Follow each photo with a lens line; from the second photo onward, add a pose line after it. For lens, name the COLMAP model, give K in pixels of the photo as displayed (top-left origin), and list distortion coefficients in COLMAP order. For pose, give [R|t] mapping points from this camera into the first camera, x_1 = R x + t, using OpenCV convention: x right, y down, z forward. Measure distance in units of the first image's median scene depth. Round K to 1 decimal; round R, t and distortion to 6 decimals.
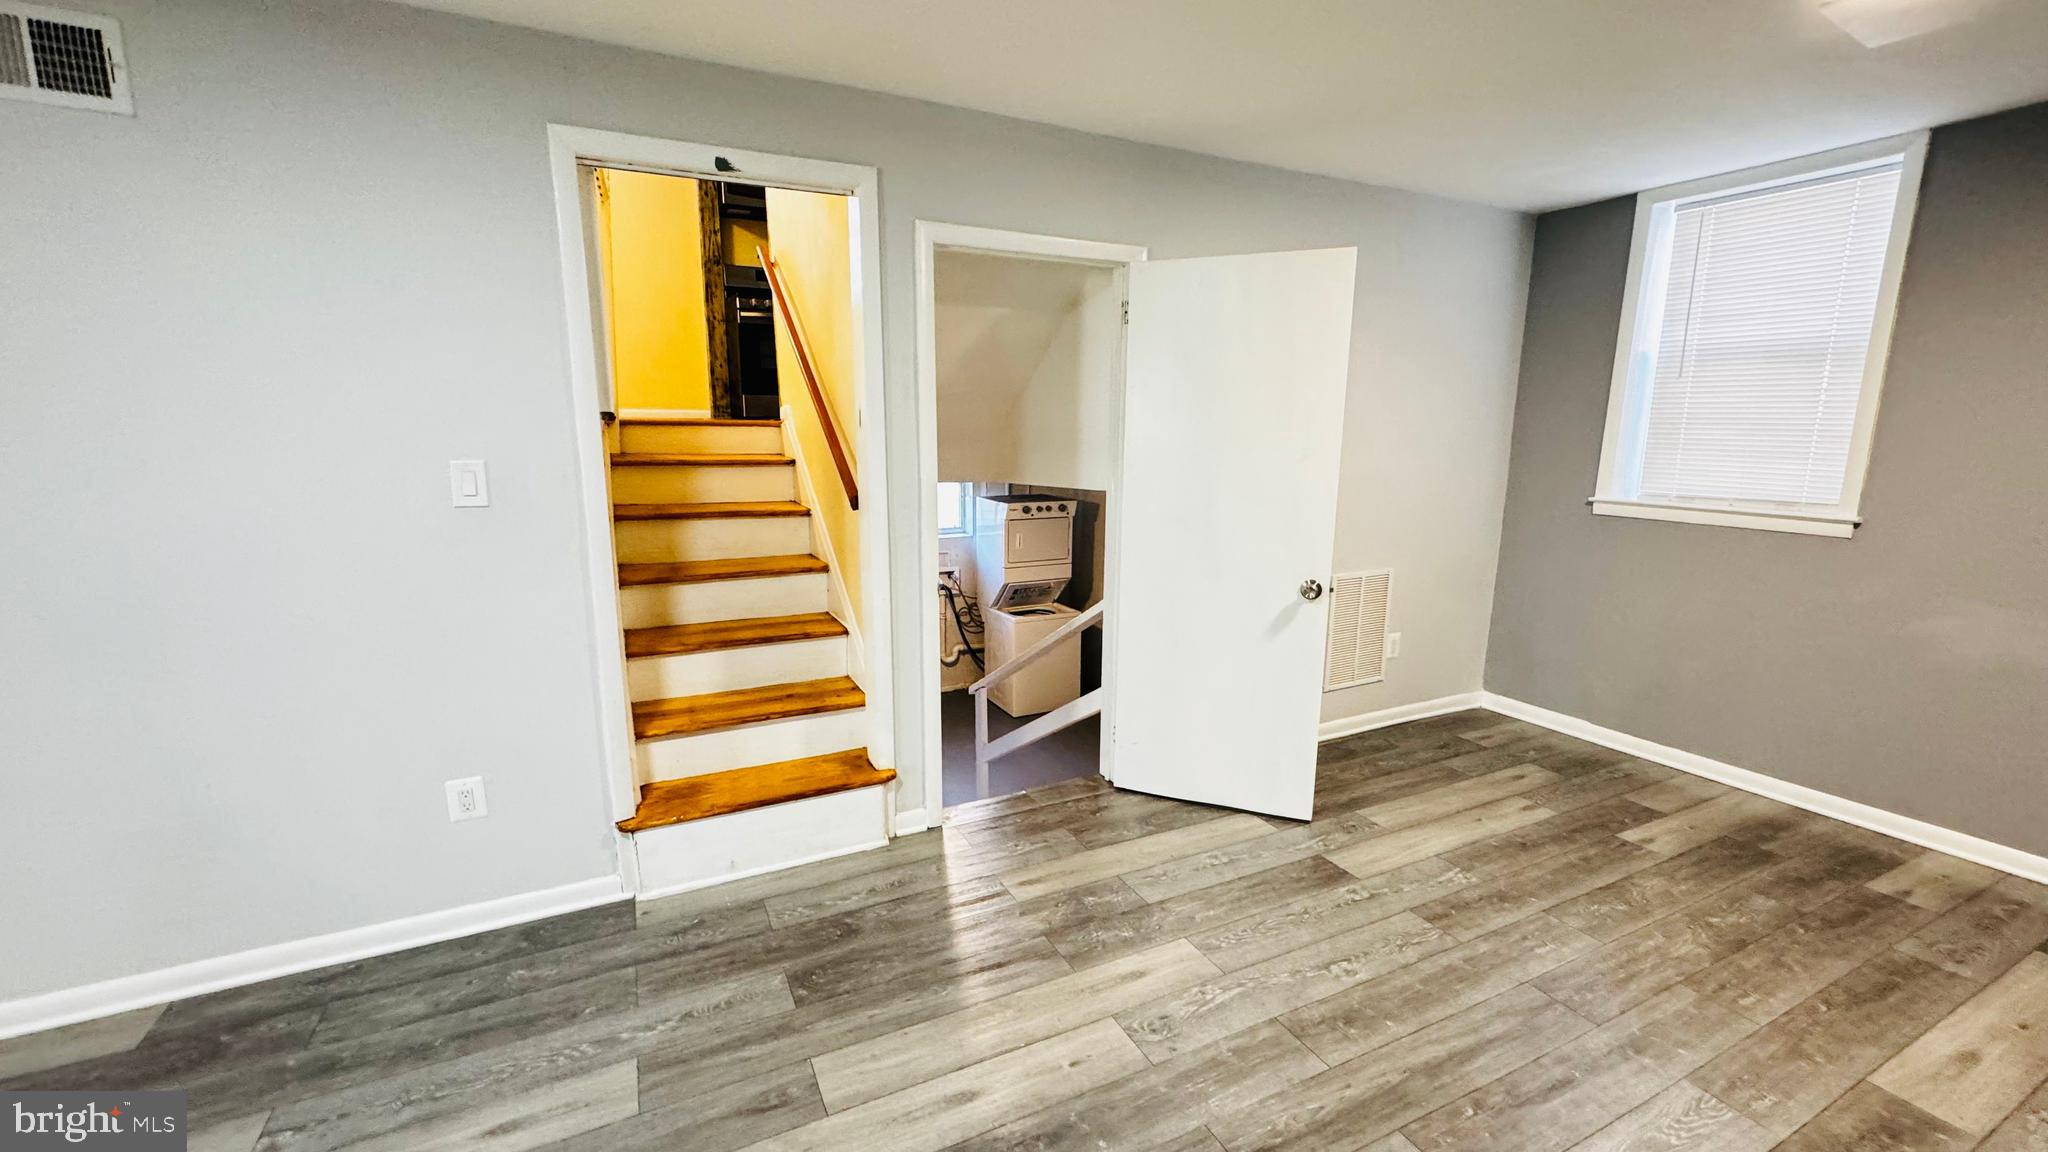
lens RADIAL K [[818.7, 0, 1017.7], [0, 818.7, 572.9], [0, 0, 1]] dist [0.000002, -0.000465]
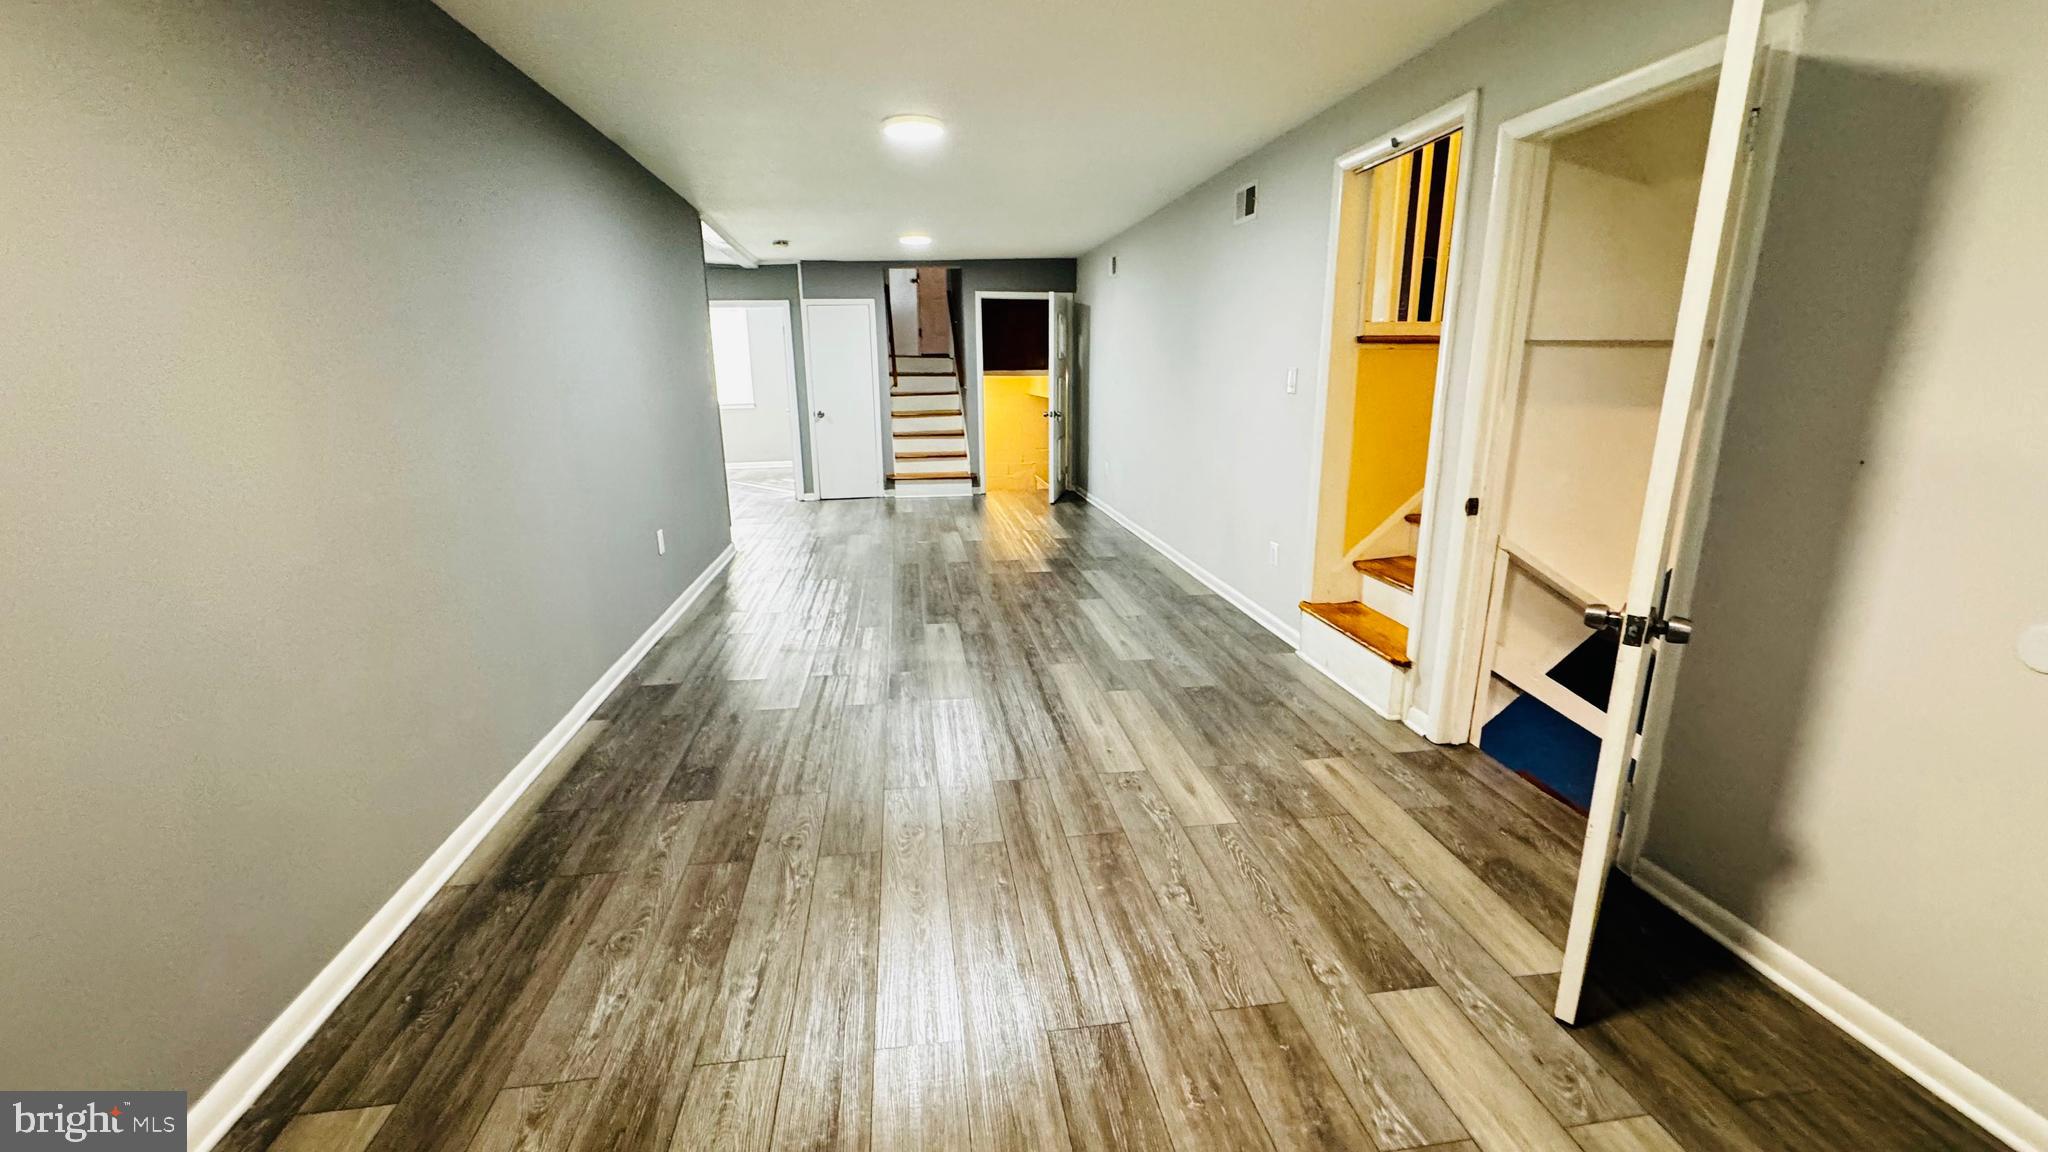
lens RADIAL K [[818.7, 0, 1021.0], [0, 818.7, 577.0], [0, 0, 1]] dist [0.000002, -0.000465]
pose [[-0.306504, 0.238593, -0.921482, 1.257819], [-0.158789, 0.941695, 0.296643, -0.137270], [0.938531, 0.237243, -0.250747, 0.965566]]
